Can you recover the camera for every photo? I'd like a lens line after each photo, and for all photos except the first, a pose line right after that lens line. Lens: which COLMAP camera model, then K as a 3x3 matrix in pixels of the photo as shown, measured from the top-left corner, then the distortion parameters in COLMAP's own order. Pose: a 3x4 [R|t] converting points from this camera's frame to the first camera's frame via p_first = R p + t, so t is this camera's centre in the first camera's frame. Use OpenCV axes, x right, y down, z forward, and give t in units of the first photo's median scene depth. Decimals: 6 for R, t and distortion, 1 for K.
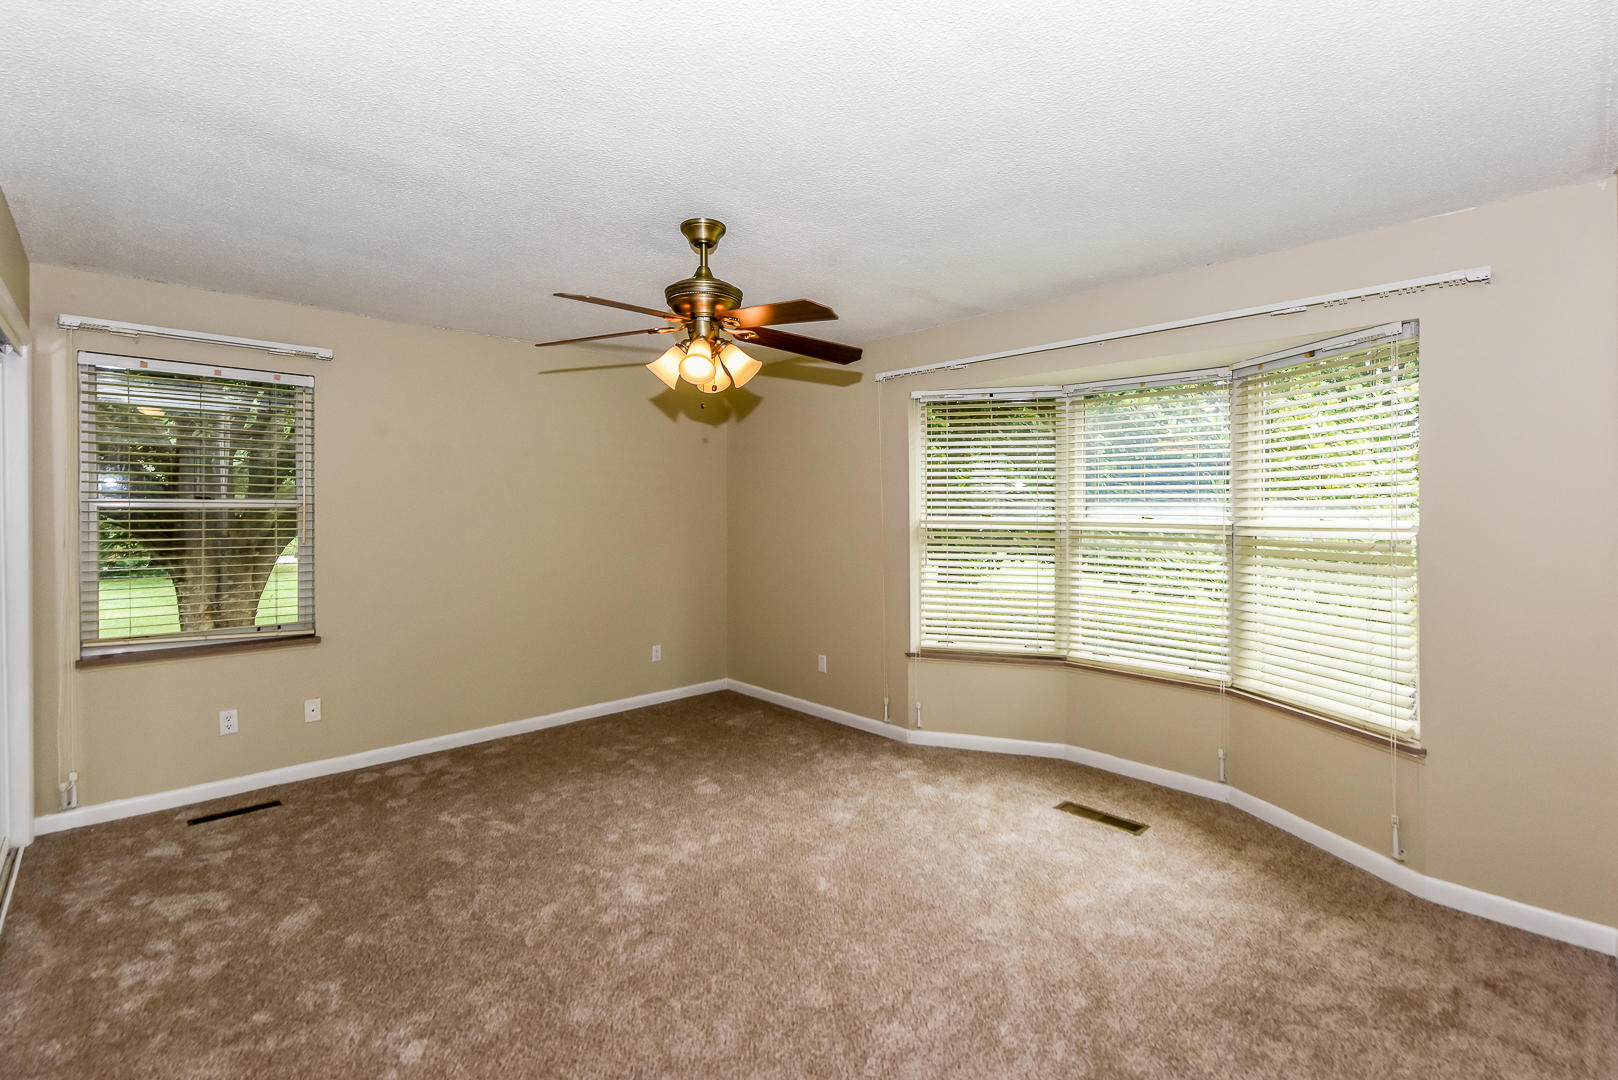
lens RADIAL K [[730.5, 0, 807.3], [0, 730.5, 530.5], [0, 0, 1]] dist [-0.000611, -0.001188]
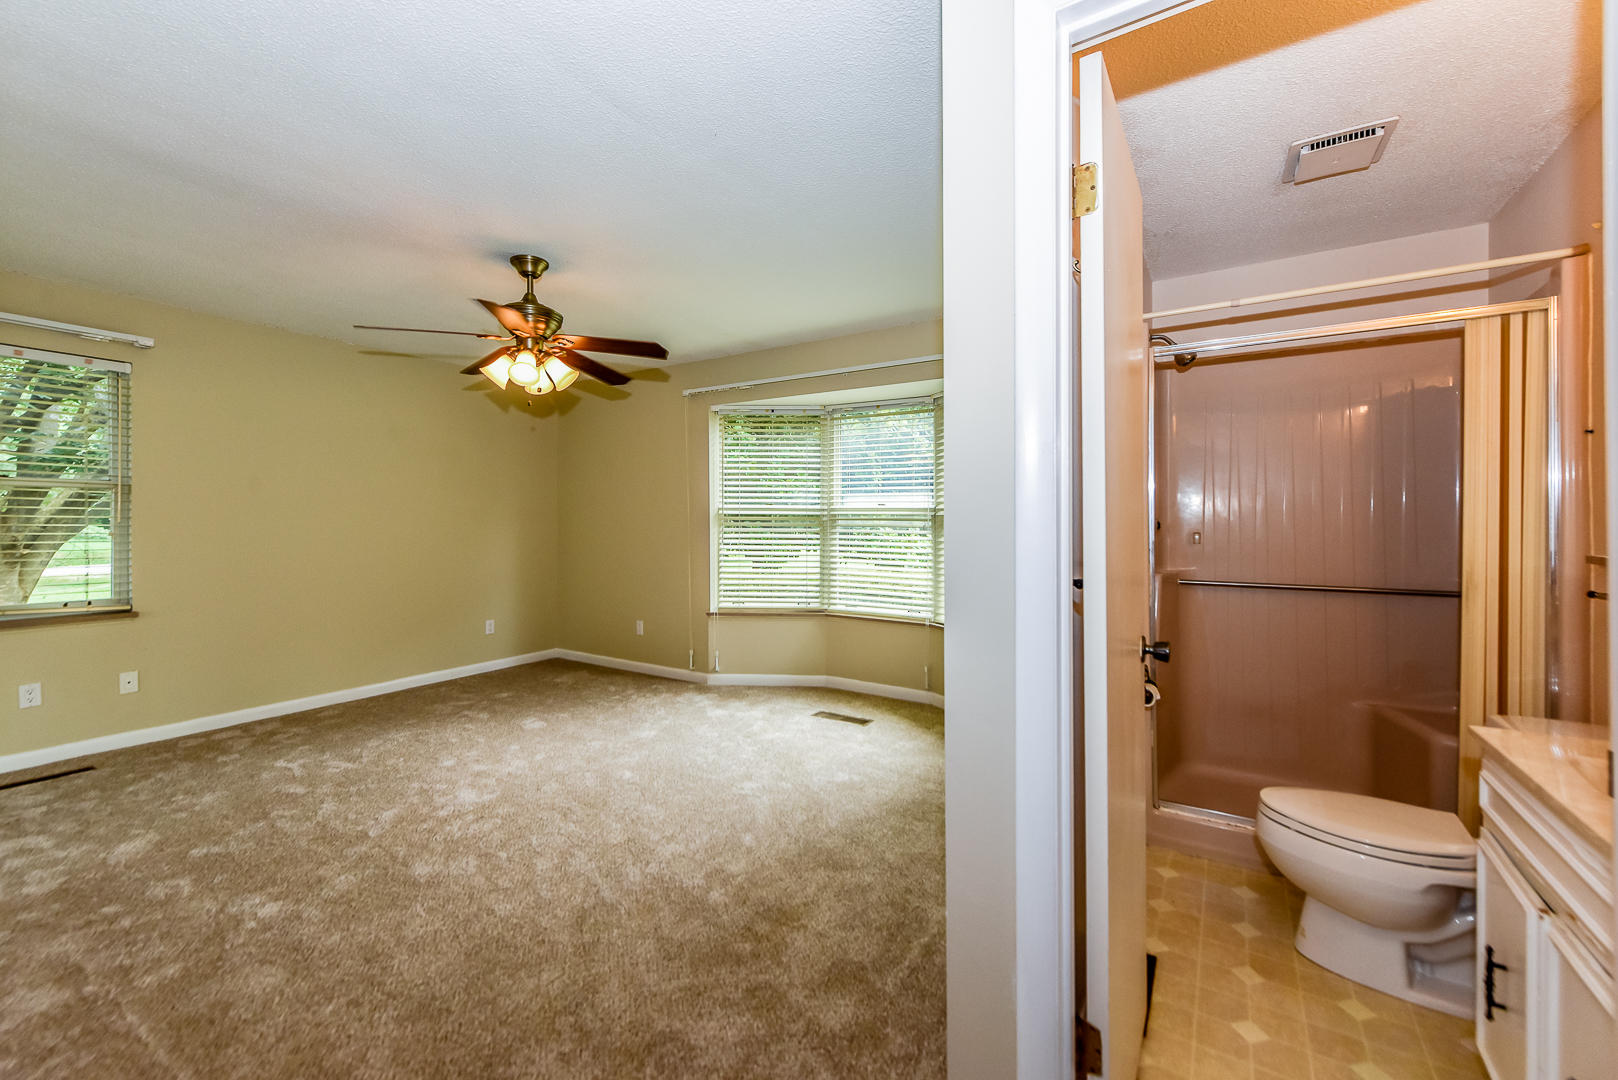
lens RADIAL K [[656.2, 0, 812.7], [0, 656.2, 529.5], [0, 0, 1]] dist [0.000328, 0.000351]
pose [[0.968833, -0.000566, 0.247713, 0.043466], [0.004333, 0.999883, -0.014661, 0.056165], [-0.247676, 0.015278, 0.968723, -0.184324]]
